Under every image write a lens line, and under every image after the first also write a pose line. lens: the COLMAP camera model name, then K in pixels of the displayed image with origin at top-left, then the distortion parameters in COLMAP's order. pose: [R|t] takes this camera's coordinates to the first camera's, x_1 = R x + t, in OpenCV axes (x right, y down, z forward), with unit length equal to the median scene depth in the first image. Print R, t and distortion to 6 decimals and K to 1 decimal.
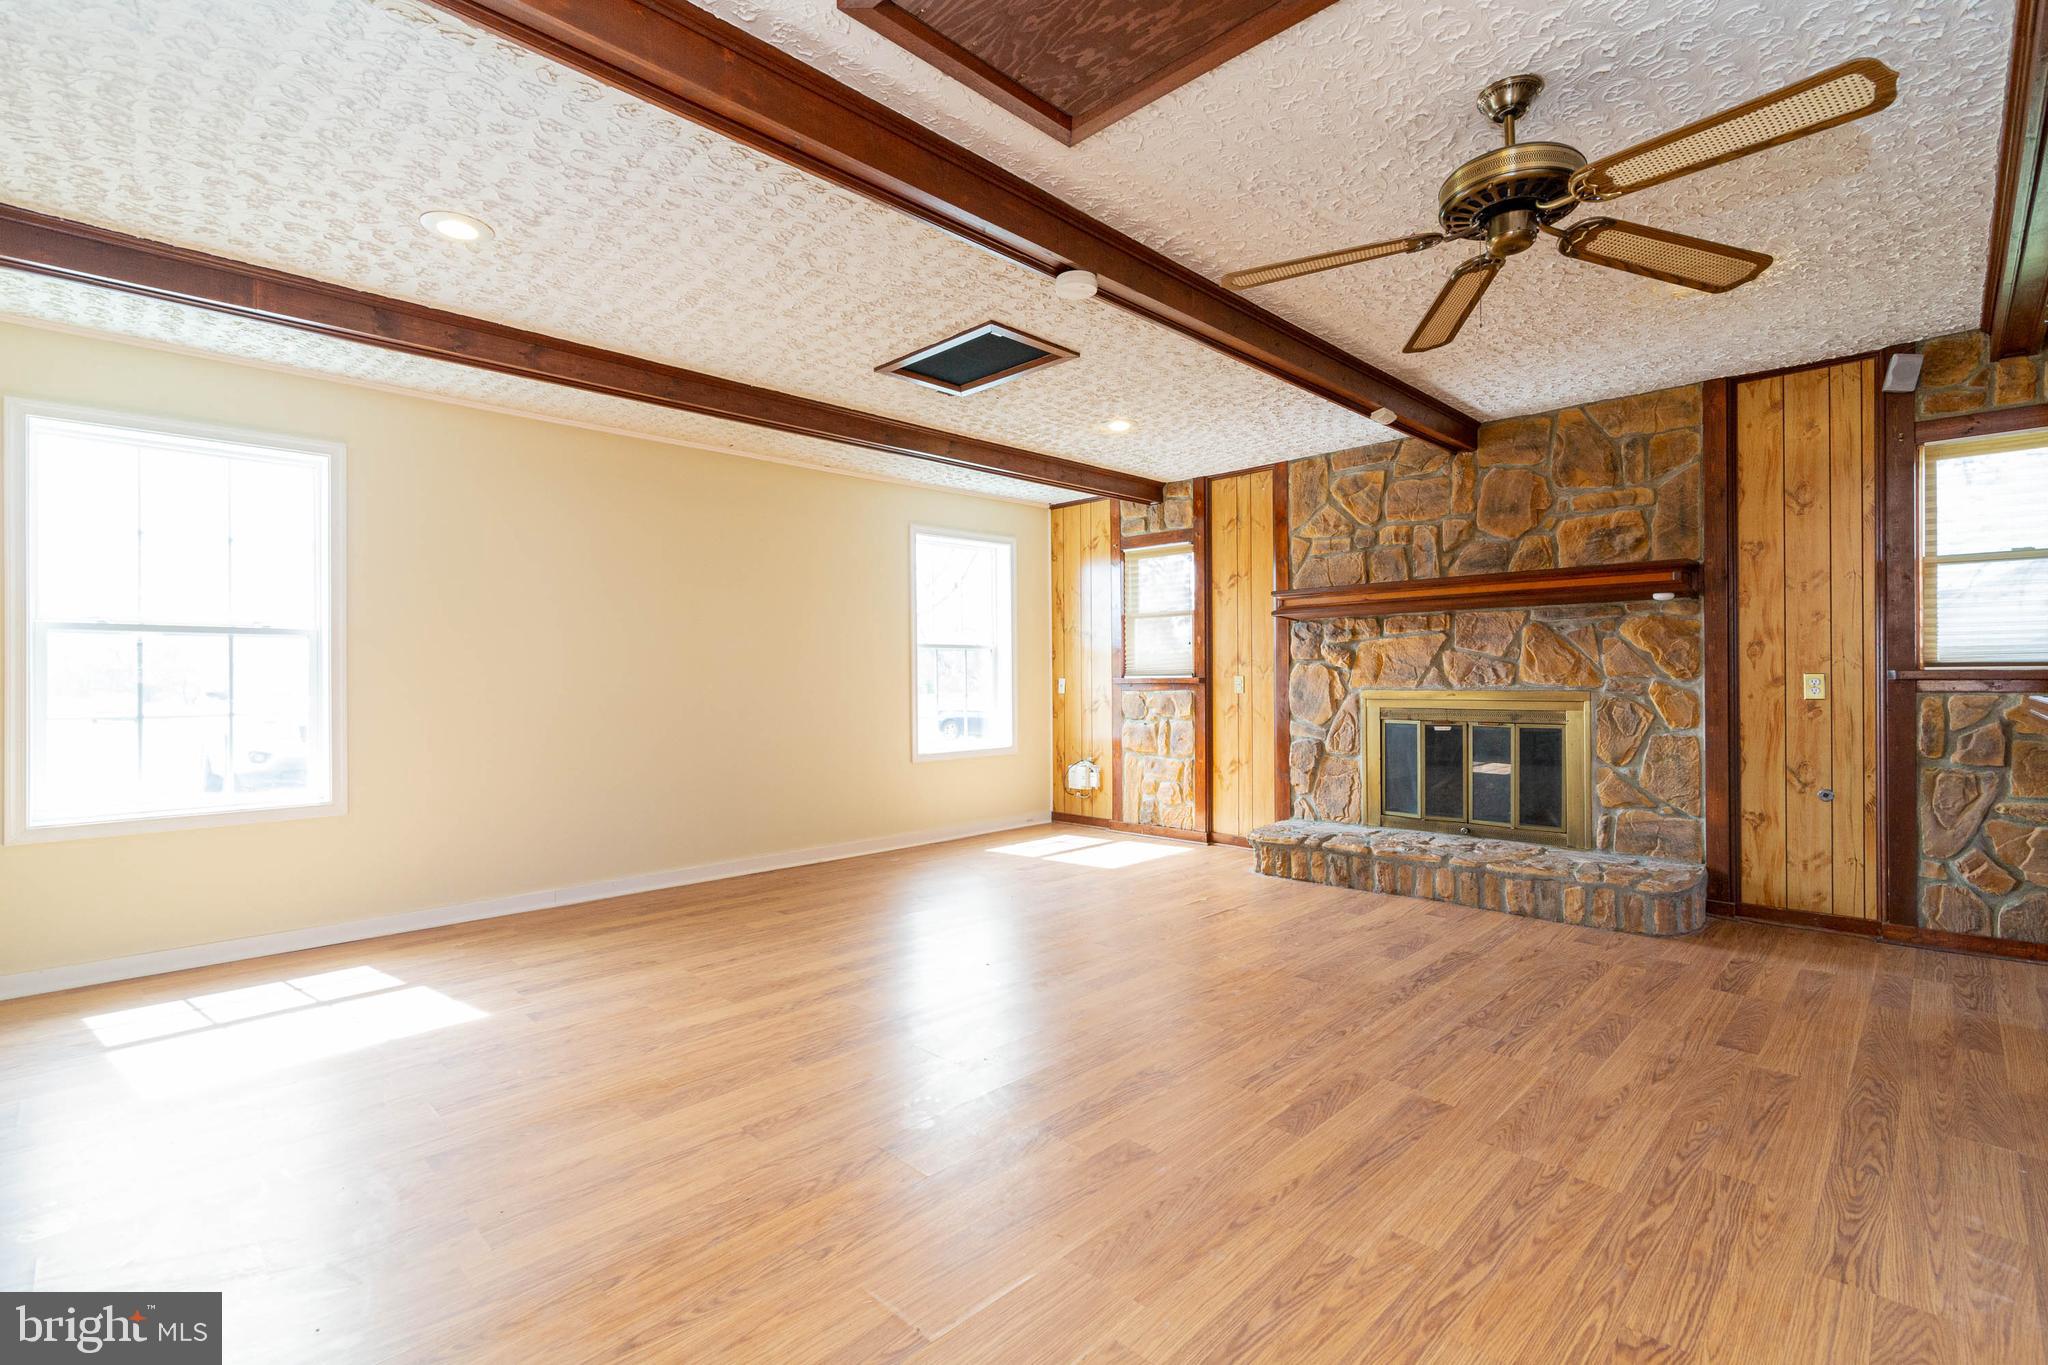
lens RADIAL K [[931.8, 0, 1036.2], [0, 931.8, 677.2], [0, 0, 1]] dist [-0.001908, 0.000453]
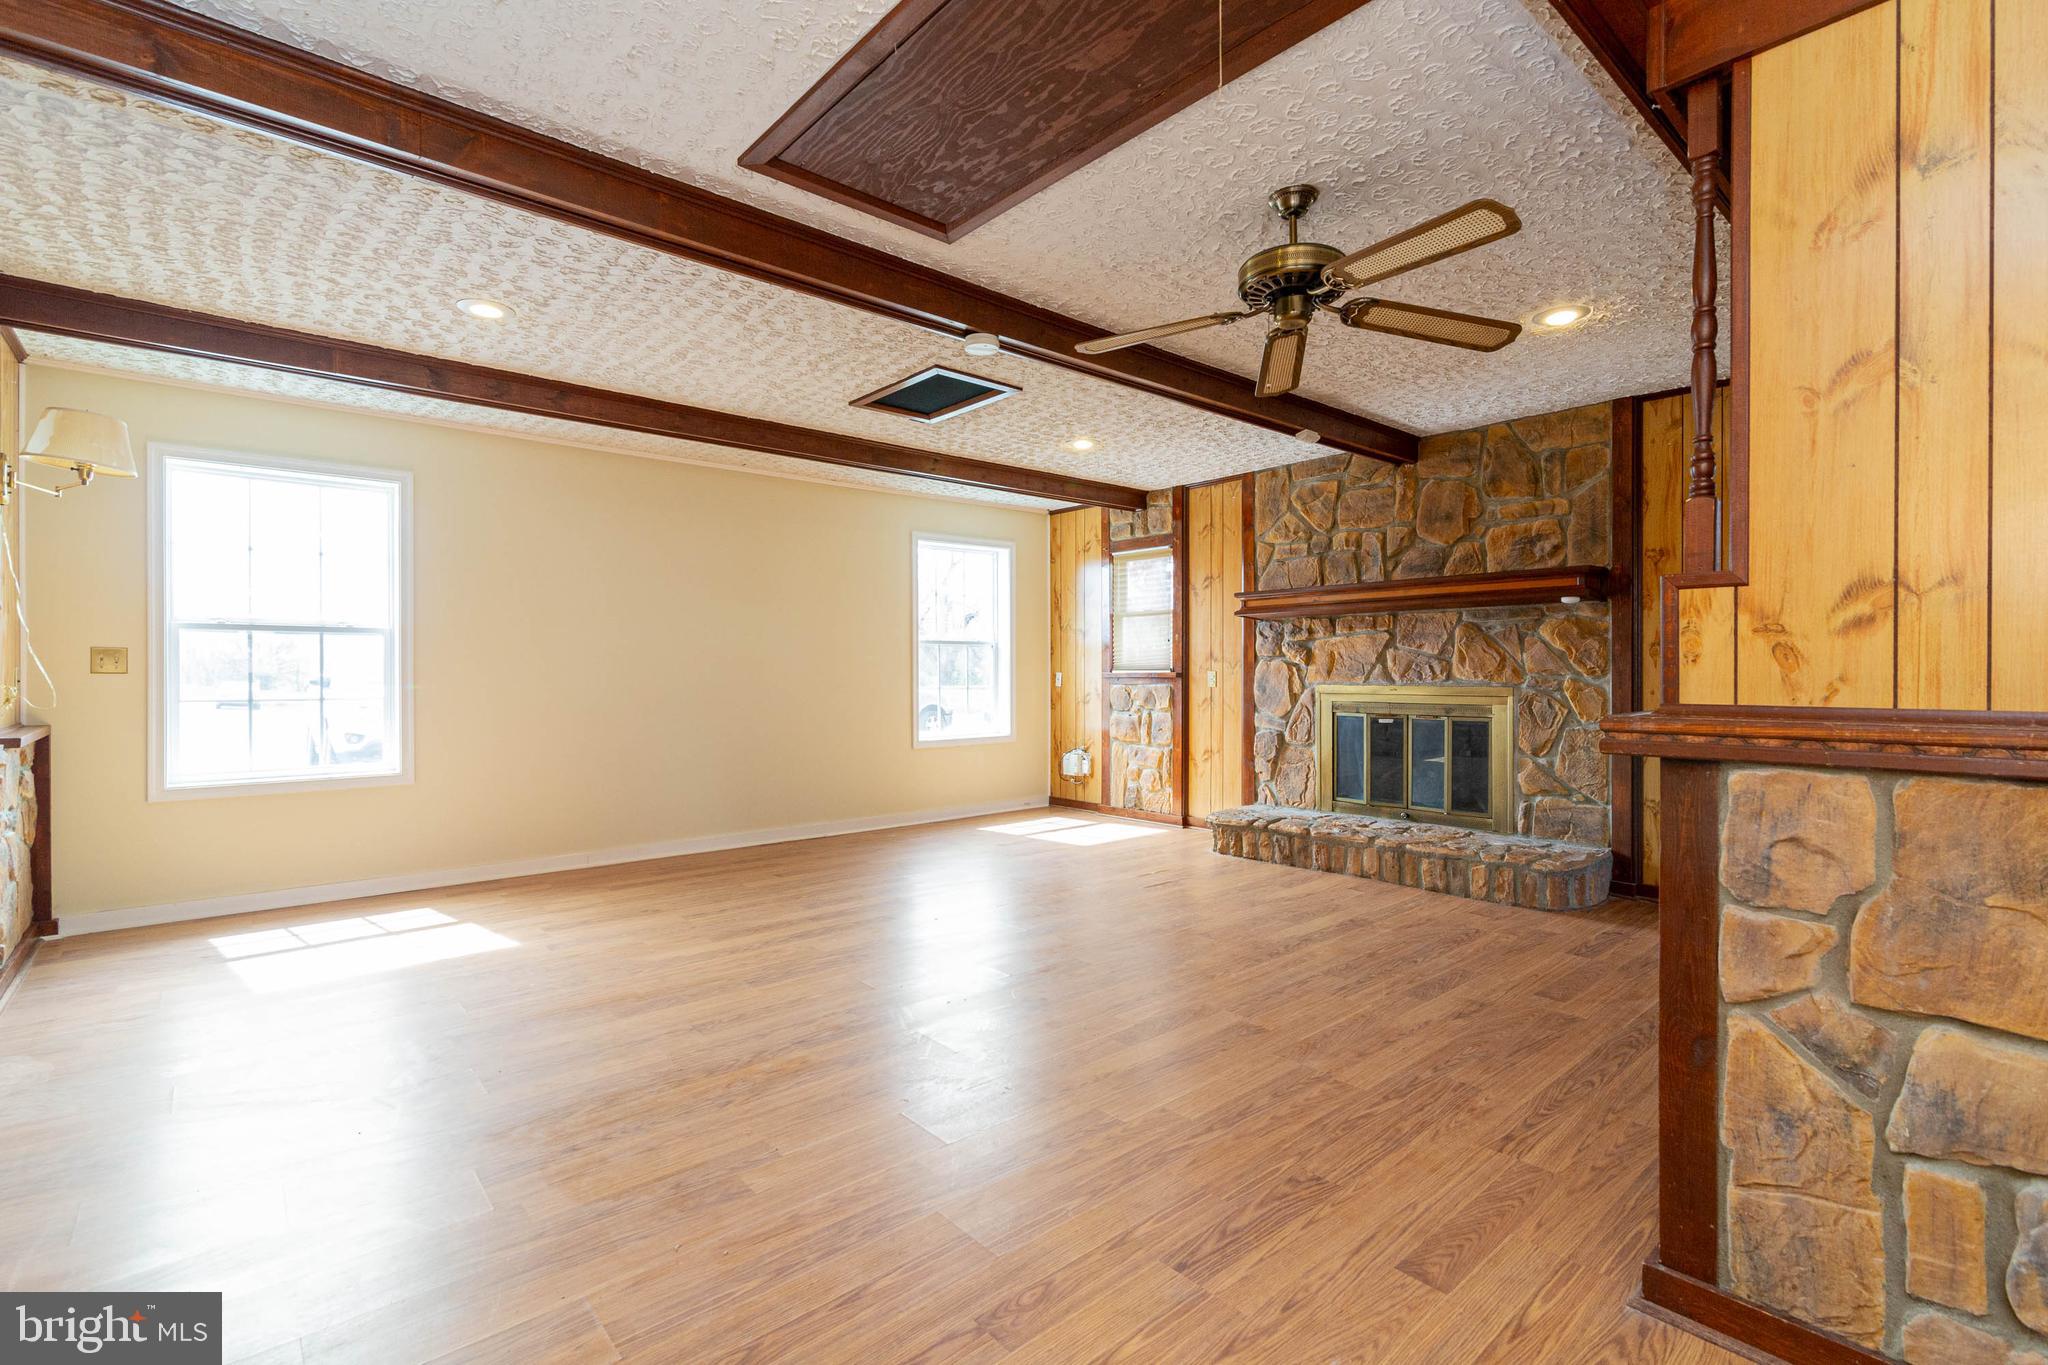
lens RADIAL K [[931.8, 0, 1036.2], [0, 931.8, 677.2], [0, 0, 1]] dist [-0.001908, 0.000453]
pose [[0.997487, 0.005604, -0.070633, 0.150495], [-0.005108, 0.999961, 0.007205, -0.001682], [0.070671, -0.006826, 0.997476, -0.144157]]
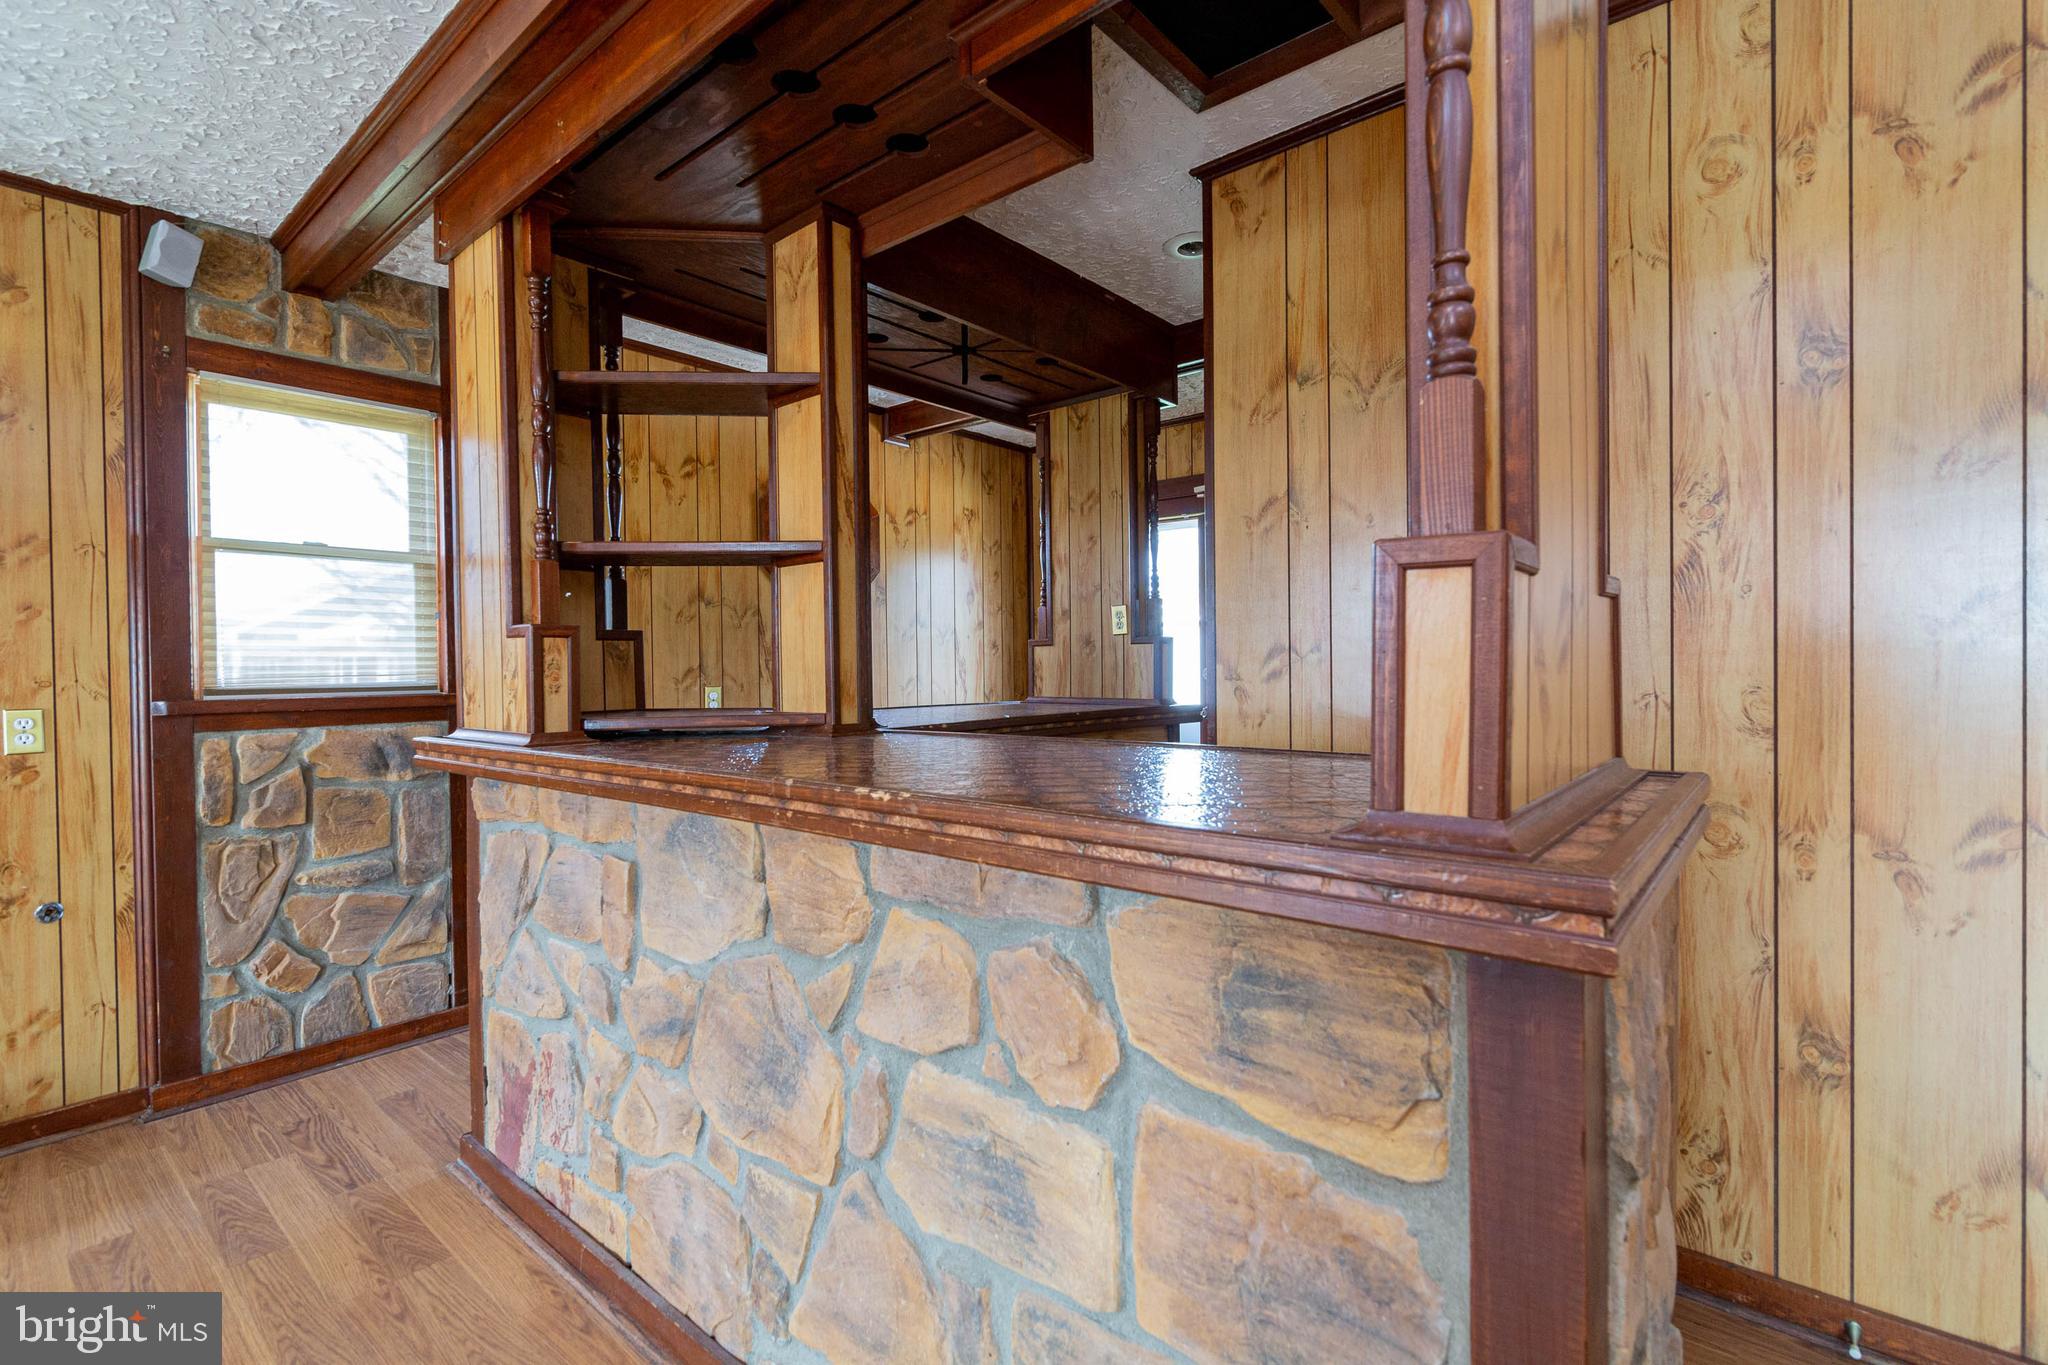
lens RADIAL K [[923.8, 0, 1009.7], [0, 923.8, 679.8], [0, 0, 1]] dist [-0.000020, -0.000223]
pose [[-0.070523, -0.005230, 0.997496, 0.233554], [0.012857, 0.999898, 0.006152, -0.019795], [-0.997427, 0.013259, -0.070449, 0.462383]]
